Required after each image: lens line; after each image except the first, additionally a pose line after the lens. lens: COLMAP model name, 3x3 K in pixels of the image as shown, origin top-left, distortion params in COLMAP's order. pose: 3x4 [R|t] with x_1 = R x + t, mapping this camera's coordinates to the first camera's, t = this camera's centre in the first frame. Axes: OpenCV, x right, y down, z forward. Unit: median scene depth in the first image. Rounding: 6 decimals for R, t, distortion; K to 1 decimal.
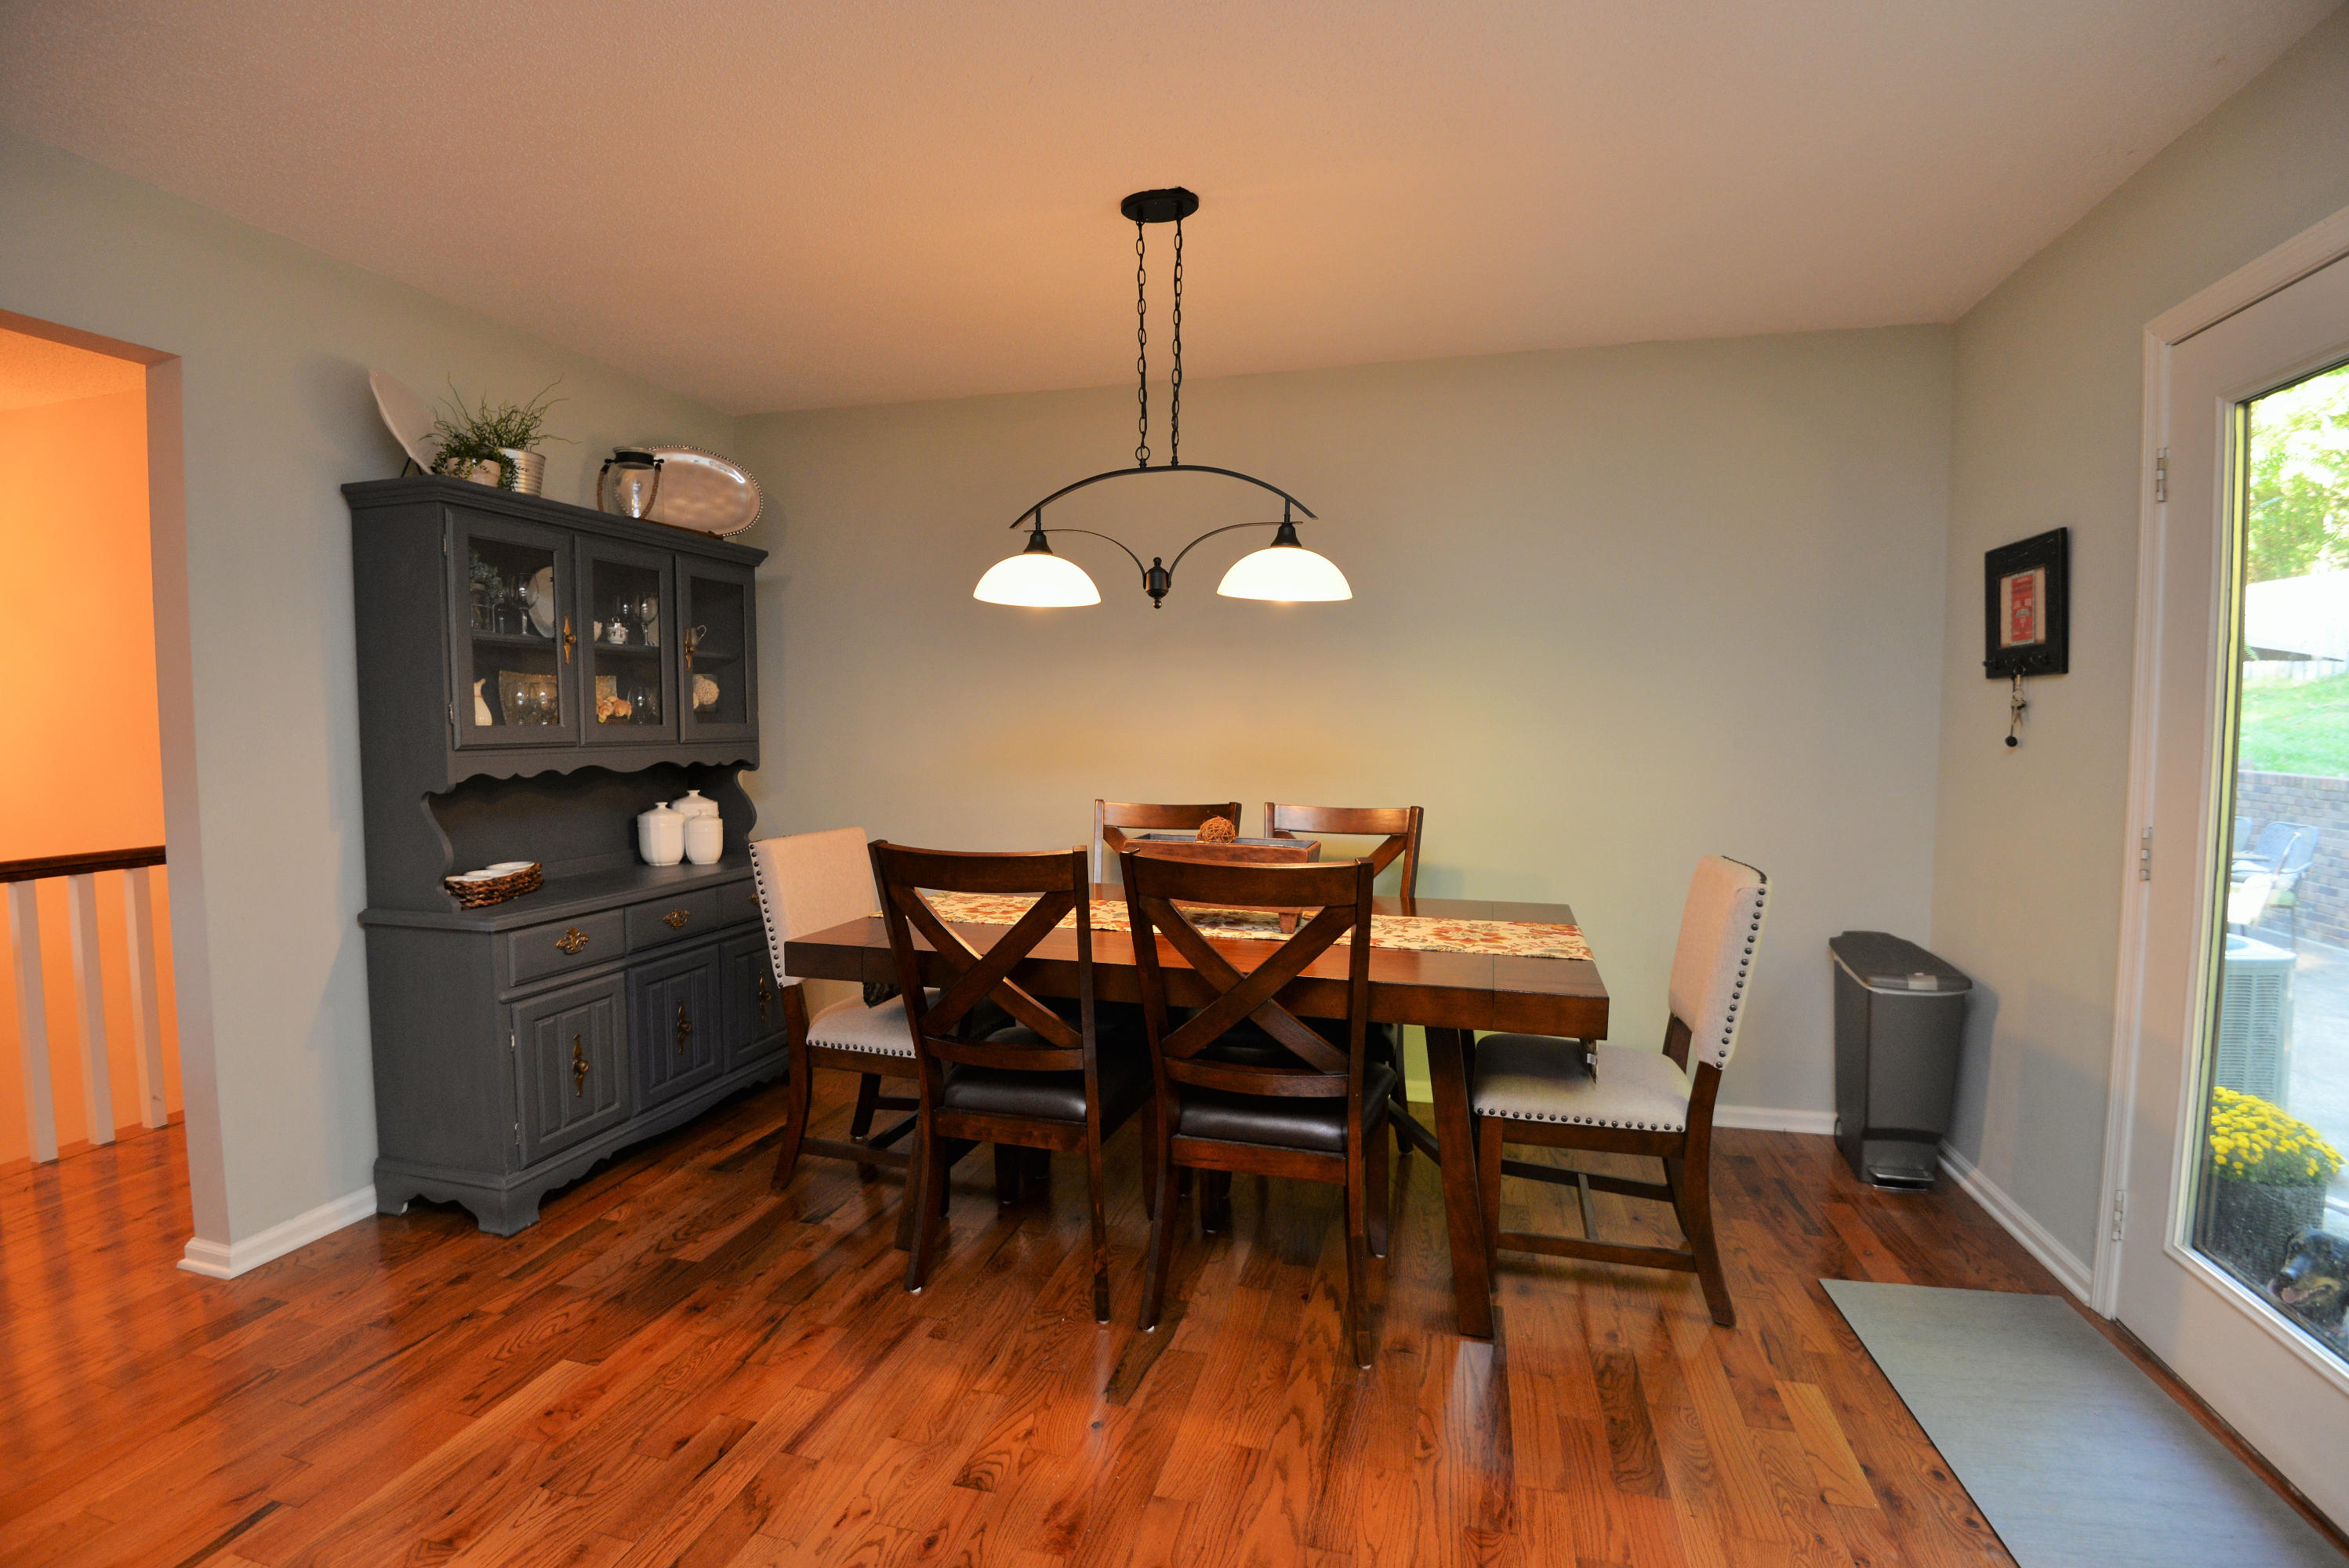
lens RADIAL K [[1077.3, 0, 1172.0], [0, 1077.3, 789.8], [0, 0, 1]] dist [-0.026114, -0.005359]
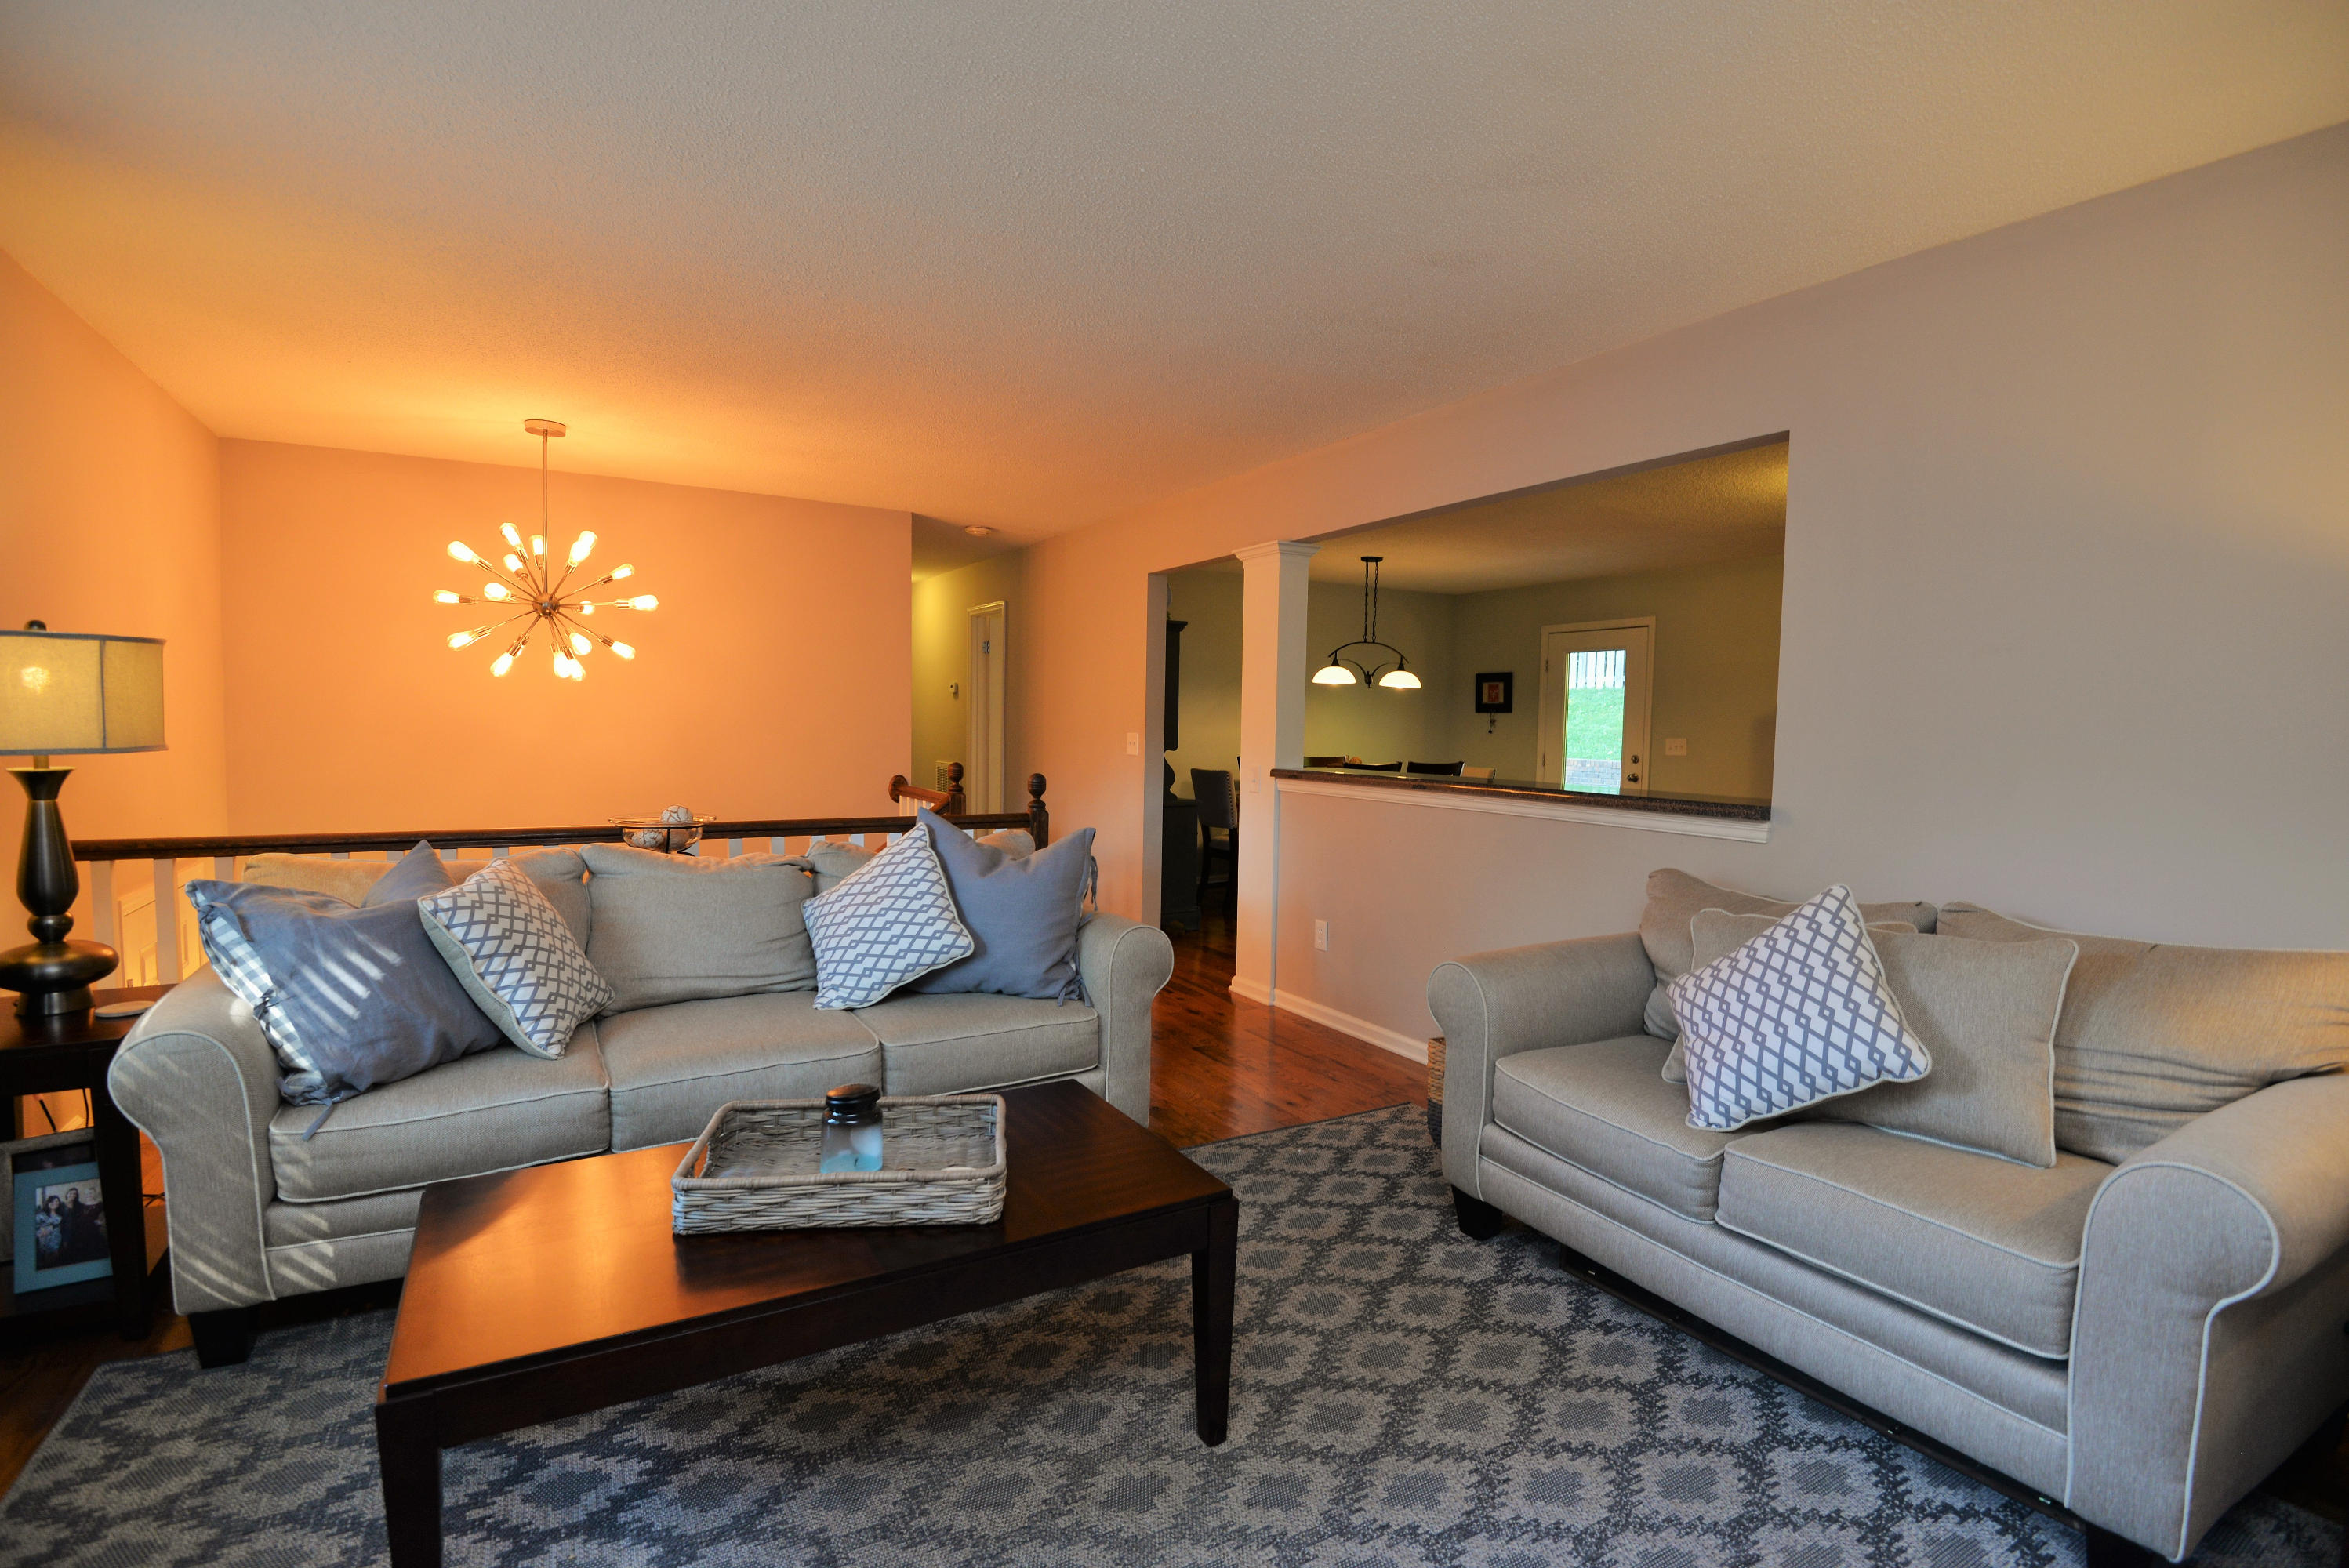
lens RADIAL K [[1077.3, 0, 1168.7], [0, 1077.3, 788.7], [0, 0, 1]] dist [-0.026114, -0.005359]
pose [[0.708889, -0.033164, 0.704540, -2.489038], [0.023413, 0.999450, 0.023488, 0.031713], [-0.704932, -0.000155, 0.709275, -0.747517]]
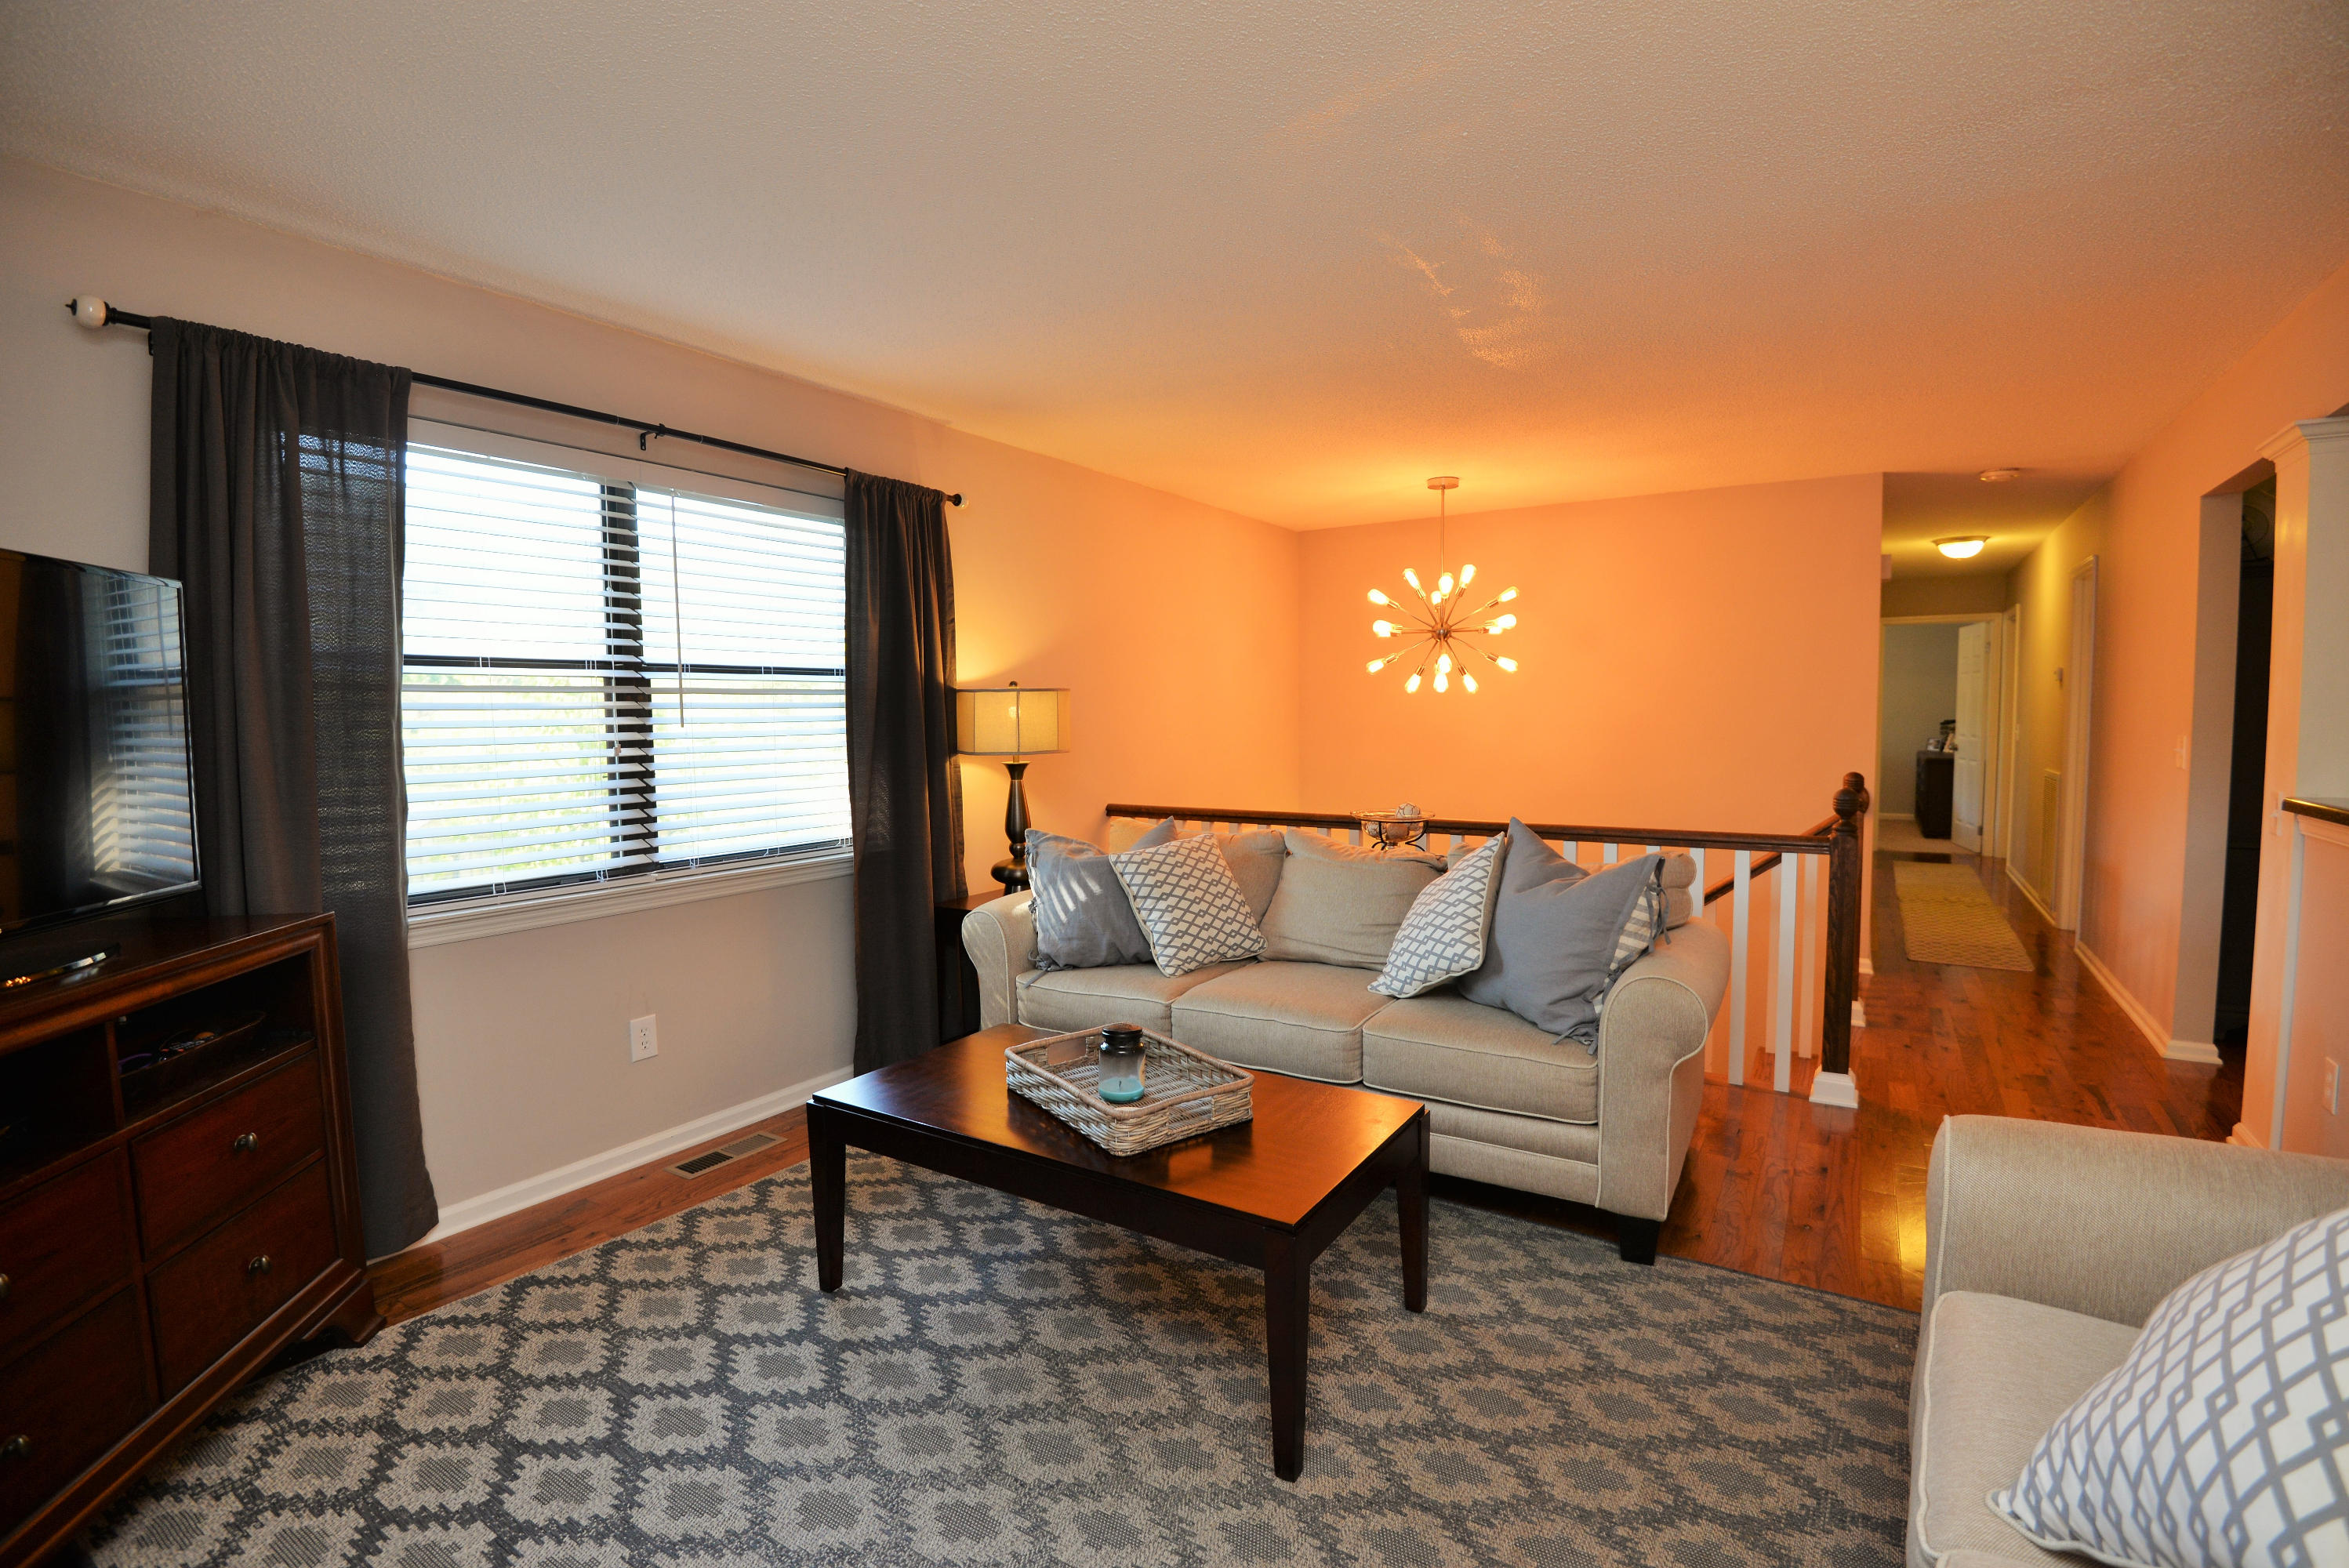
lens RADIAL K [[1077.3, 0, 1178.8], [0, 1077.3, 774.4], [0, 0, 1]] dist [-0.026114, -0.005359]
pose [[0.951855, 0.007061, -0.306468, -1.823929], [-0.006523, 0.999975, 0.002779, 0.025913], [0.306480, -0.000646, 0.951877, -0.948385]]
